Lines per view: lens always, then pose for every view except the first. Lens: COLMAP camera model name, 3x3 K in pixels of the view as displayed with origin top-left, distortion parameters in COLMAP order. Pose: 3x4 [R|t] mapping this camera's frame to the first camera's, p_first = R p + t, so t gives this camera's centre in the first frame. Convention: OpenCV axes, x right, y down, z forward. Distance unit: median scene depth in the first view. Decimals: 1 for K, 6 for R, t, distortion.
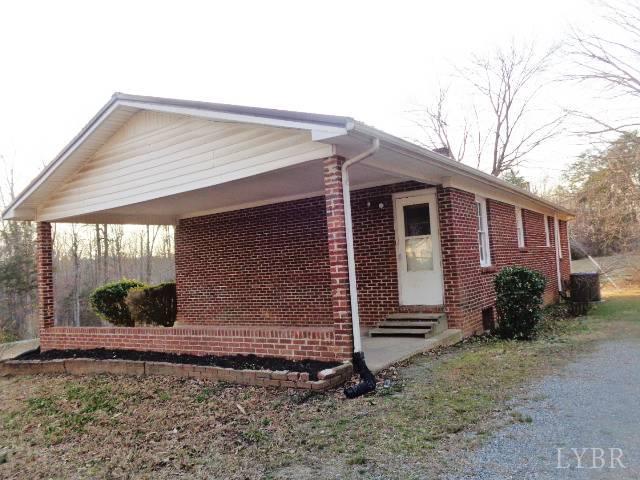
lens RADIAL K [[490.8, 0, 323.0], [0, 490.8, 236.9], [0, 0, 1]] dist [0.017454, 0.000727]
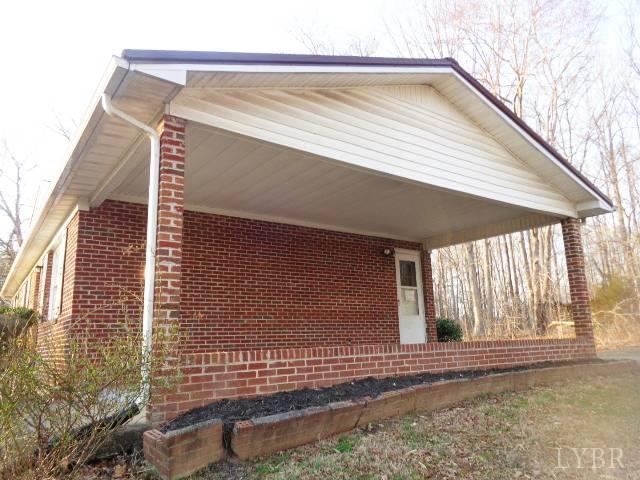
lens RADIAL K [[490.8, 0, 323.0], [0, 490.8, 236.9], [0, 0, 1]] dist [0.017454, 0.000727]
pose [[0.306664, 0.261854, 0.915090, -1.041643], [-0.054404, 0.964663, -0.257808, 0.209842], [-0.950262, 0.029276, 0.310073, 0.833494]]
